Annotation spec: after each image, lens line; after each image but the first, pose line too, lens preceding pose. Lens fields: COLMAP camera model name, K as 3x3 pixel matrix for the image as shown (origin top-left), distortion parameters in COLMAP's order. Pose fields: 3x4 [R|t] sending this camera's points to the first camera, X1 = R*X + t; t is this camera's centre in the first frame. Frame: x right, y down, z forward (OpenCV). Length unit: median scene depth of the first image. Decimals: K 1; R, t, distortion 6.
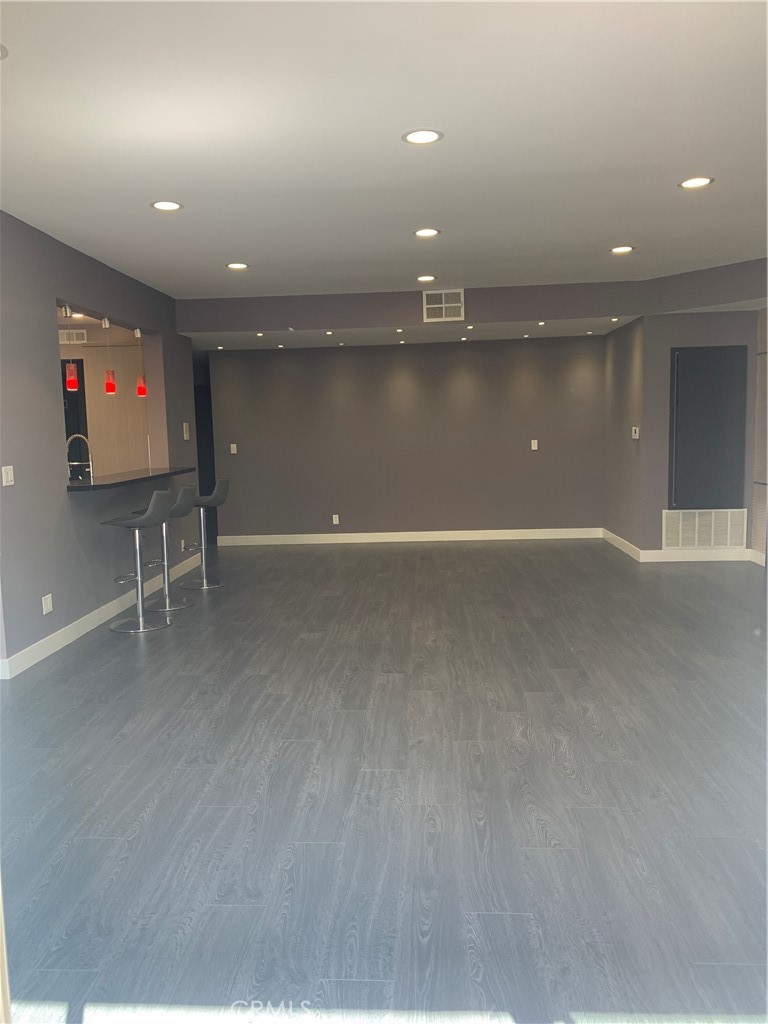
lens RADIAL K [[780.5, 0, 376.9], [0, 780.5, 503.6], [0, 0, 1]] dist [0.037994, -0.038896]
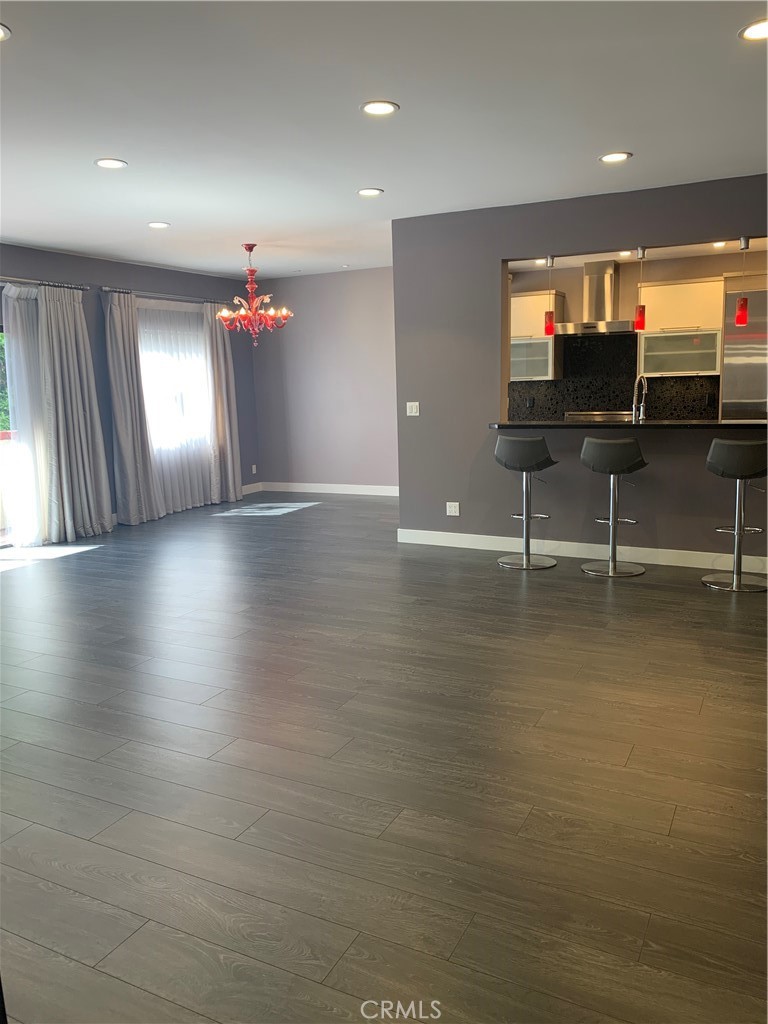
lens RADIAL K [[780.5, 0, 388.2], [0, 780.5, 521.8], [0, 0, 1]] dist [0.037994, -0.038896]
pose [[-0.397636, 0.194486, -0.896694, 0.988672], [-0.056615, 0.970215, 0.235538, -0.189671], [0.915795, 0.144425, -0.374781, 1.711394]]
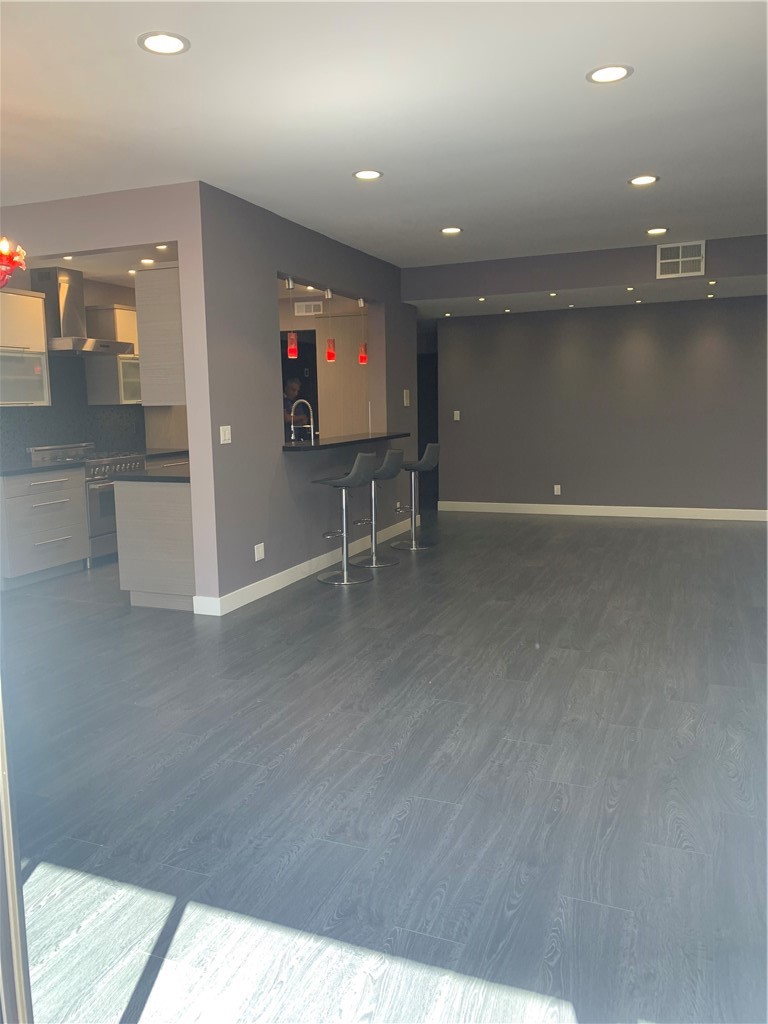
lens RADIAL K [[780.5, 0, 379.3], [0, 780.5, 499.2], [0, 0, 1]] dist [0.037994, -0.038896]
pose [[0.947369, 0.046875, -0.316692, 0.102881], [-0.036236, 0.998566, 0.039403, 0.004933], [0.318085, -0.025854, 0.947710, 0.019753]]
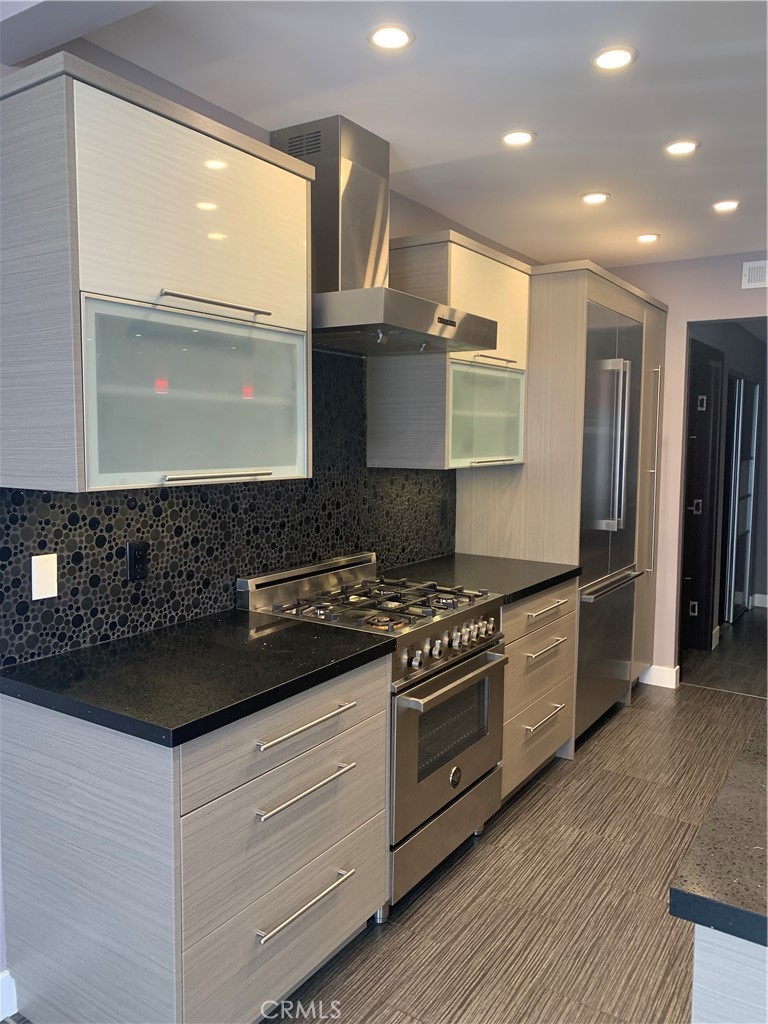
lens RADIAL K [[780.5, 0, 385.0], [0, 780.5, 504.6], [0, 0, 1]] dist [0.037994, -0.038896]
pose [[0.865102, 0.070446, -0.496624, -0.690895], [-0.075773, 0.997080, 0.009442, -0.085706], [0.495840, 0.029462, 0.867914, 0.833598]]
